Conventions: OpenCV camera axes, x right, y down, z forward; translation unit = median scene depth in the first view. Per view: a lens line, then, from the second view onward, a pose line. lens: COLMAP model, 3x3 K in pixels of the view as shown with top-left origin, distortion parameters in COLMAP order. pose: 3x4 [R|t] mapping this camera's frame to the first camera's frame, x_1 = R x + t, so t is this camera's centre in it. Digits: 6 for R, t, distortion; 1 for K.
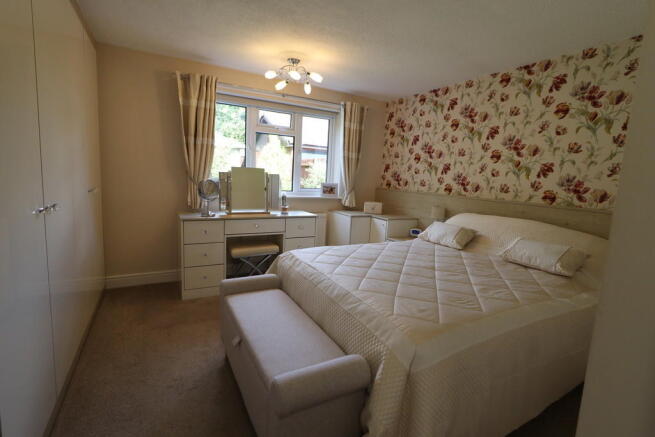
lens RADIAL K [[306.2, 0, 327.5], [0, 306.2, 218.5], [0, 0, 1]] dist [0.000414, -0.000014]
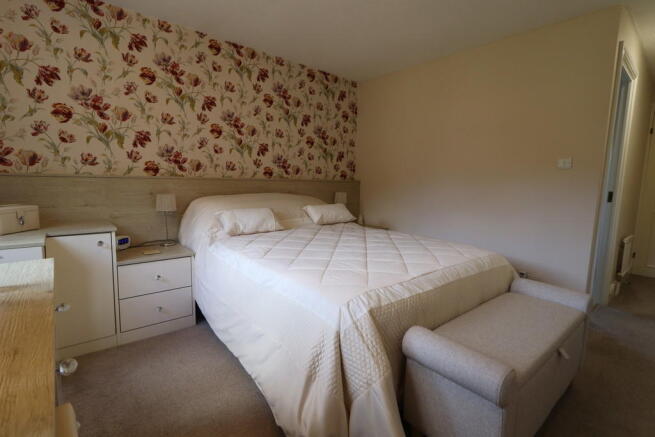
lens RADIAL K [[335.1, 0, 327.8], [0, 335.1, 200.9], [0, 0, 1]] dist [-0.001124, -0.000093]
pose [[-0.219731, -0.164464, 0.961598, -0.552889], [0.071351, 0.980338, 0.183973, -0.169124], [-0.972948, 0.109036, -0.203676, 0.962134]]
